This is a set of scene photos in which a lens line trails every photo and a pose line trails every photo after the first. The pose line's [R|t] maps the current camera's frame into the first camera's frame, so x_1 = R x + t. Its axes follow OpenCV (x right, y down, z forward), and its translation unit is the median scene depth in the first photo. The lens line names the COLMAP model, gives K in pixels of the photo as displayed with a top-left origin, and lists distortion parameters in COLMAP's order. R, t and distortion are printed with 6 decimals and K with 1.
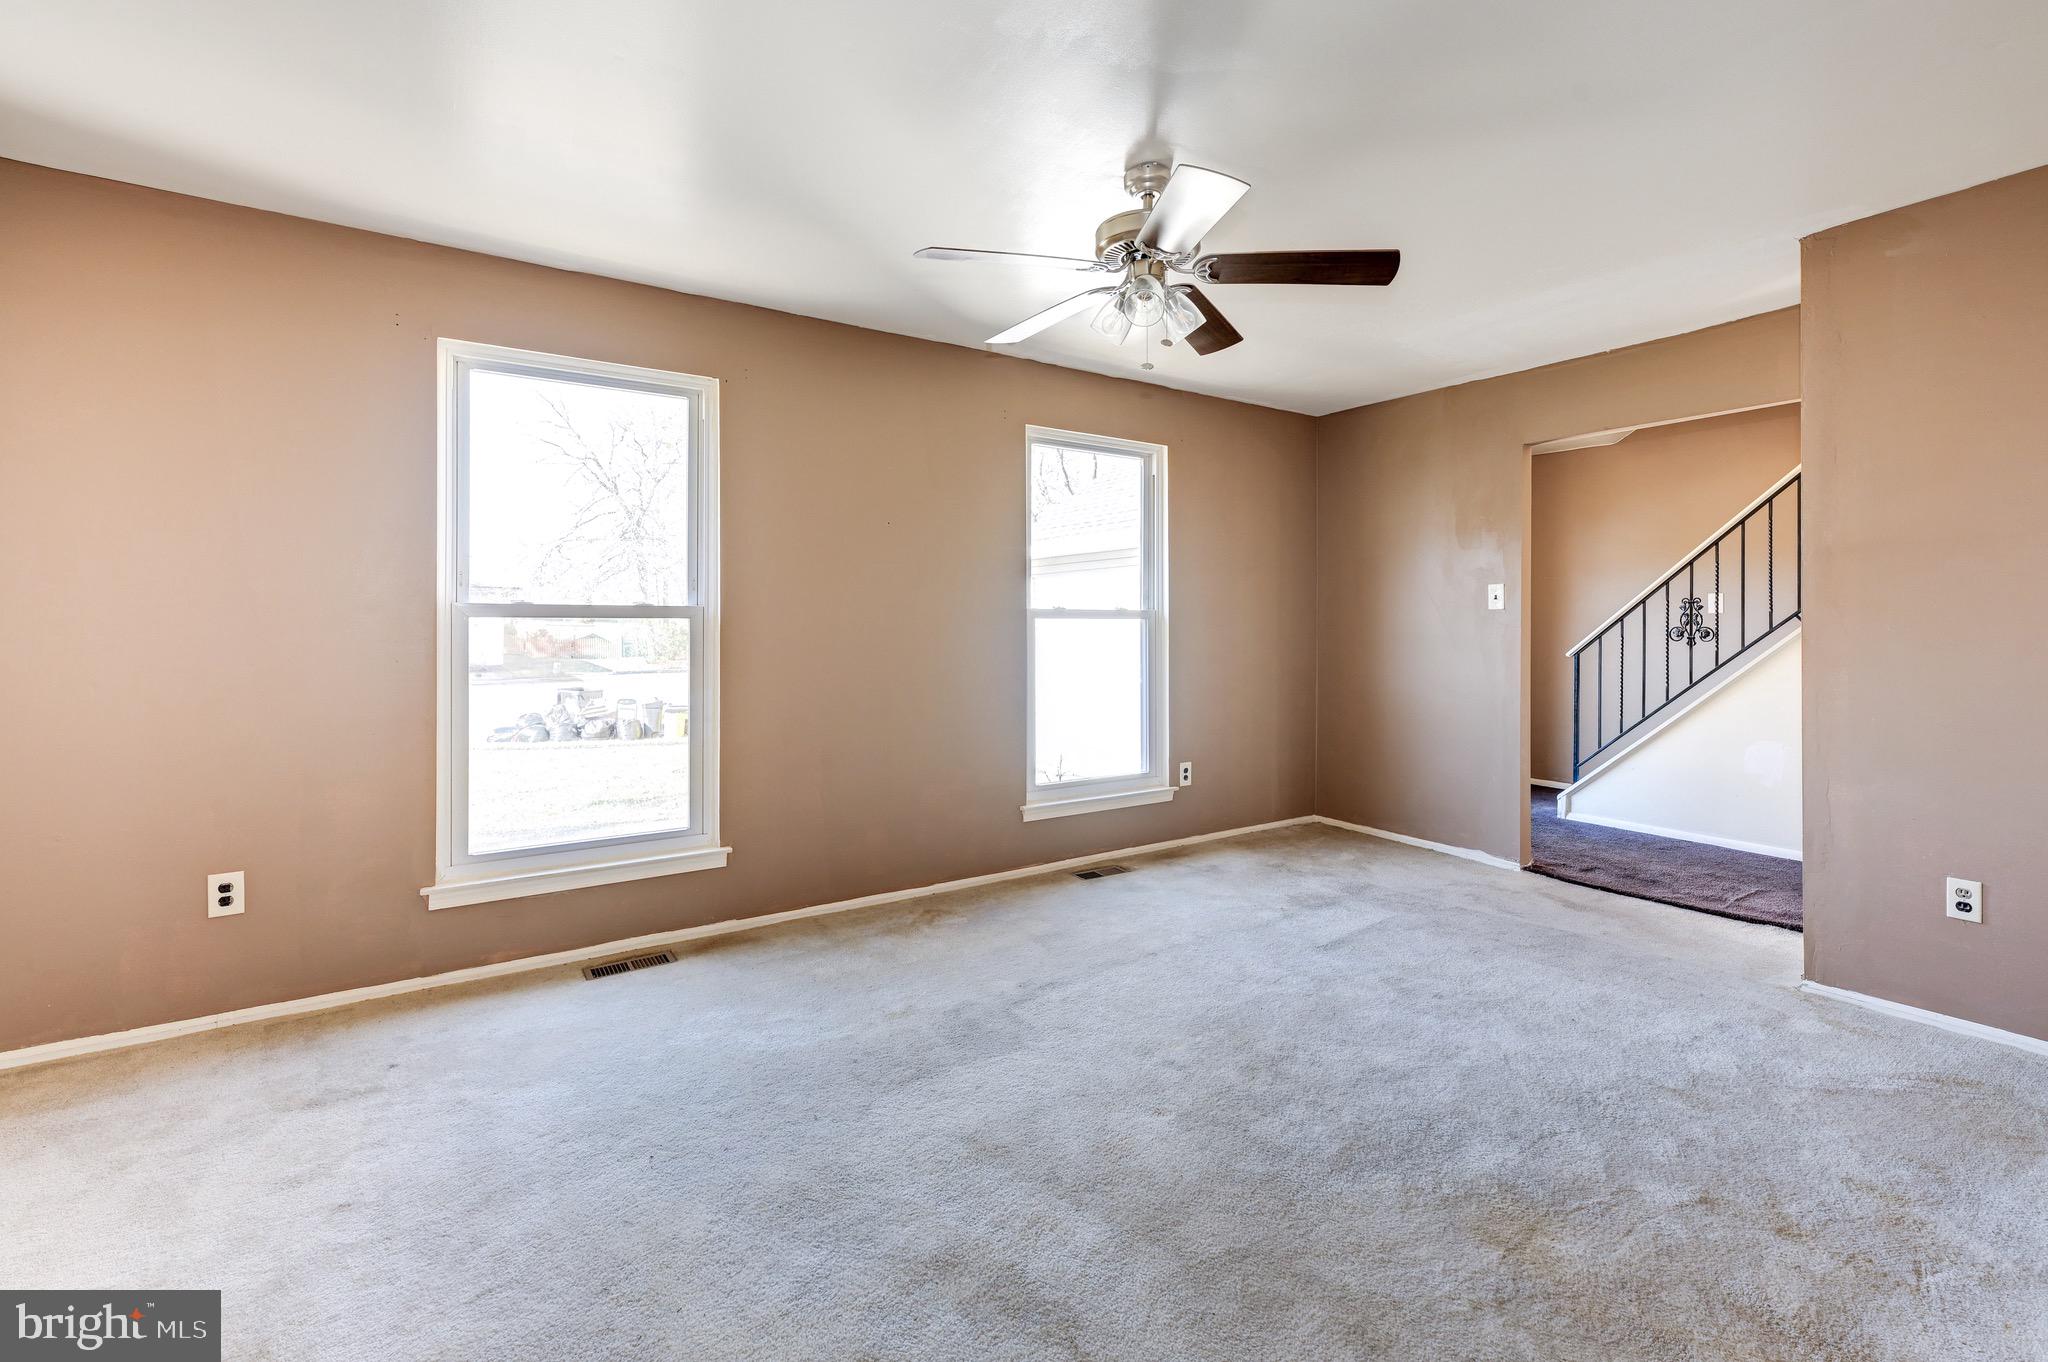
lens RADIAL K [[849.8, 0, 1025.5], [0, 849.8, 612.9], [0, 0, 1]] dist [-0.001449, -0.000137]
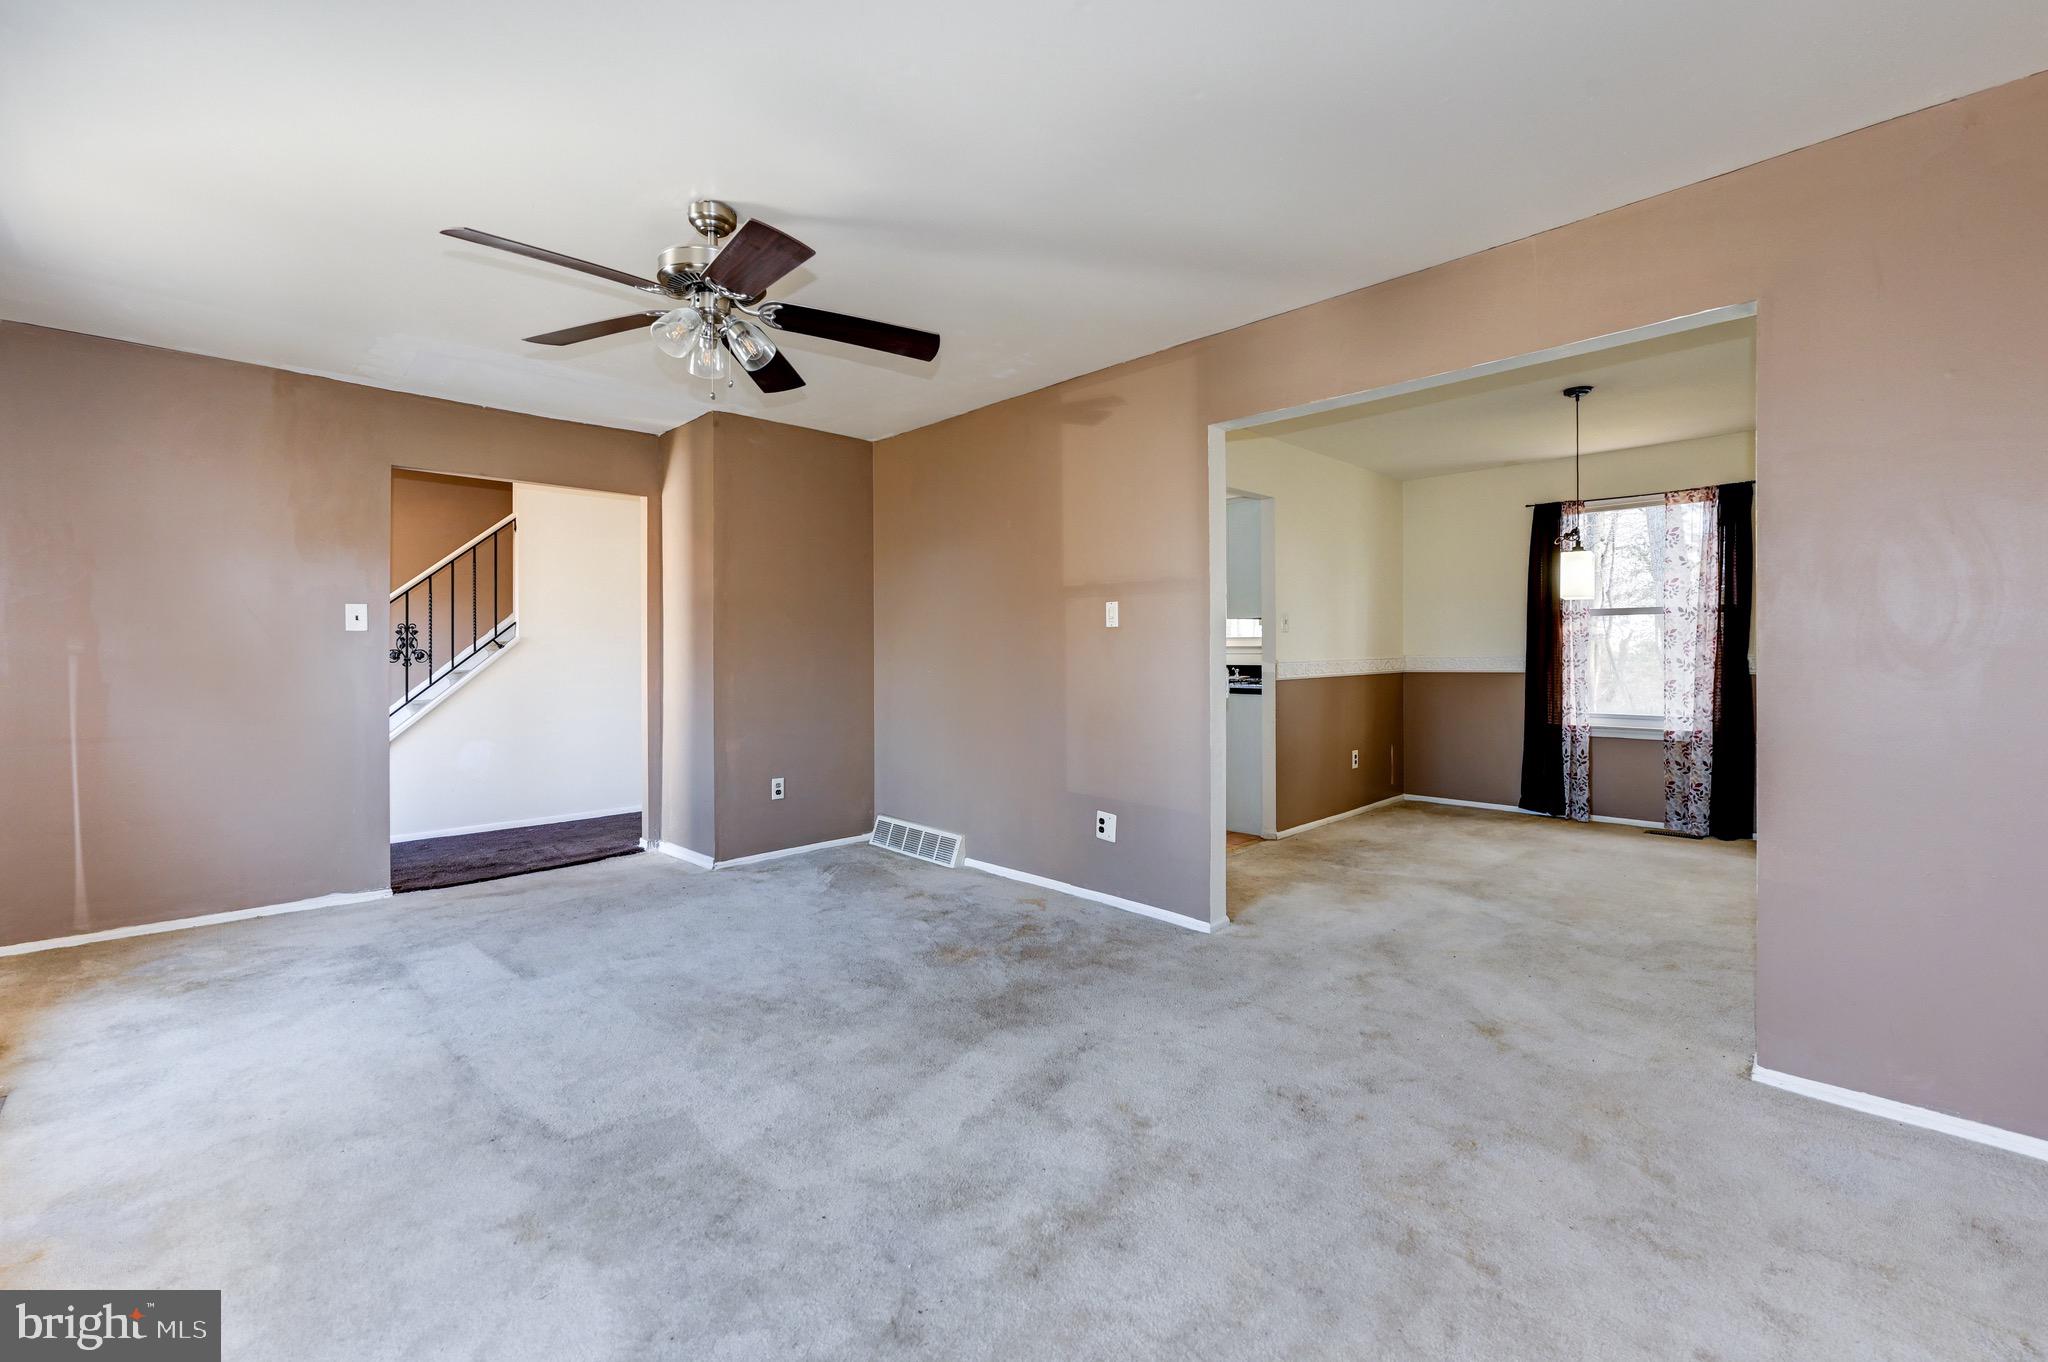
lens RADIAL K [[868.0, 0, 1023.0], [0, 868.0, 650.4], [0, 0, 1]] dist [-0.000652, -0.000033]
pose [[-0.173941, -0.000937, 0.984756, -0.836522], [-0.013798, 0.999904, -0.001485, 0.014156], [-0.984659, -0.013846, -0.173937, 0.702764]]
